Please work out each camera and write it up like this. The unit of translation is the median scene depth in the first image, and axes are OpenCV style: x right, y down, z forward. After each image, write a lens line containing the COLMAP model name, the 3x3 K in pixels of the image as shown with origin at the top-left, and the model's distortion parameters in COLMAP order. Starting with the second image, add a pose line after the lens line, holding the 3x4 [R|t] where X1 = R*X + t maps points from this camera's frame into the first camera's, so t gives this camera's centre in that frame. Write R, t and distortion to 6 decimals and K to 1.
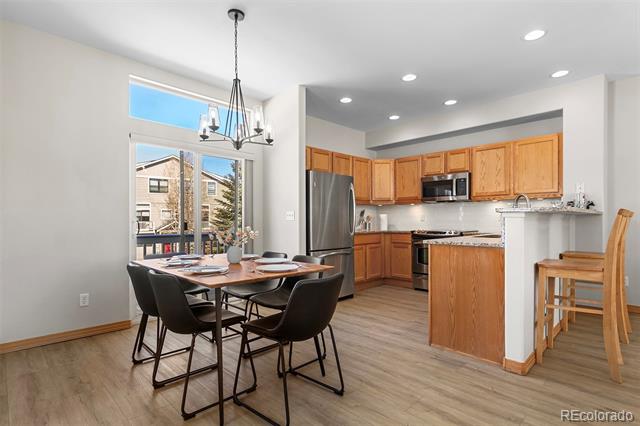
lens RADIAL K [[324.6, 0, 320.0], [0, 324.6, 213.0], [0, 0, 1]] dist [0.001702, 0.000060]
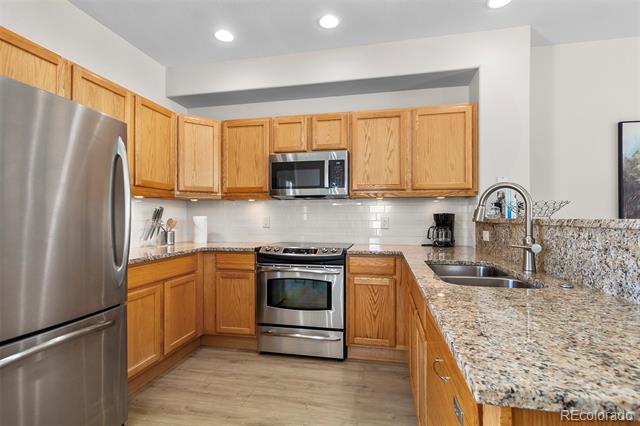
lens RADIAL K [[302.5, 0, 320.0], [0, 302.5, 213.0], [0, 0, 1]] dist [0.000306, -0.000236]
pose [[0.829226, 0.009074, 0.558839, 0.083427], [-0.013164, 0.999908, 0.003297, -0.006987], [-0.558758, -0.010091, 0.829269, 0.504034]]
